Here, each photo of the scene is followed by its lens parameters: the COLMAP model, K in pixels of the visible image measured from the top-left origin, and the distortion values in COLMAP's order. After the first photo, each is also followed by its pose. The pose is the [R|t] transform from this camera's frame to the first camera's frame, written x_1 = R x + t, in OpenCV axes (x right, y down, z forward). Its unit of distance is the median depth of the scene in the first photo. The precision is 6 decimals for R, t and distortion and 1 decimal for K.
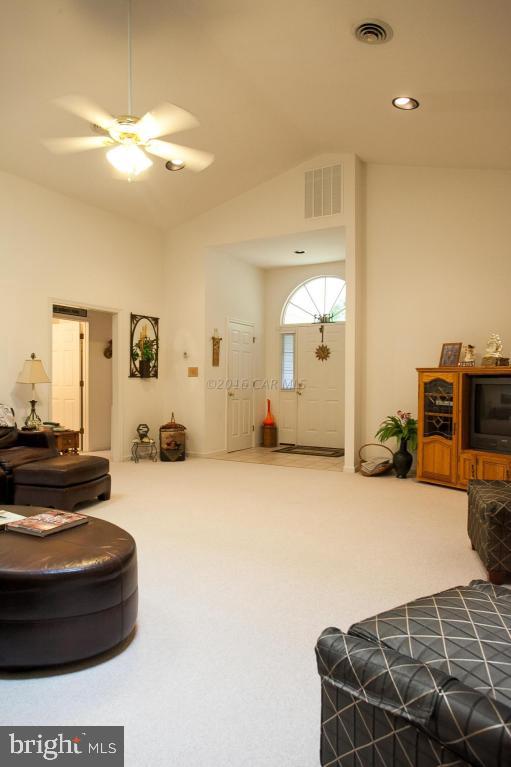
lens RADIAL K [[505.5, 0, 253.0], [0, 505.5, 387.9], [0, 0, 1]] dist [-0.043524, 0.023414]
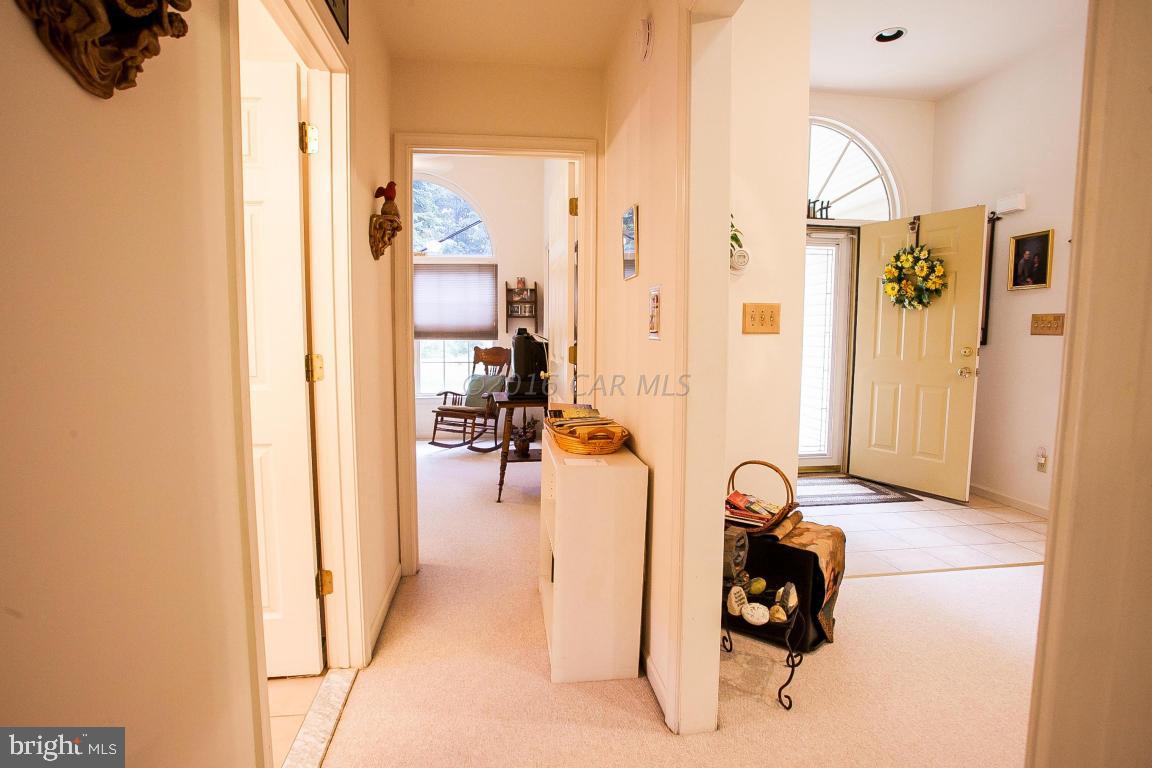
lens RADIAL K [[565.6, 0, 576.5], [0, 565.6, 381.1], [0, 0, 1]] dist [-0.066591, 0.025621]
pose [[0.791937, -0.054840, 0.608135, -0.521935], [0.005995, 0.996609, 0.082064, -0.027853], [-0.610573, -0.061344, 0.789580, 1.007977]]
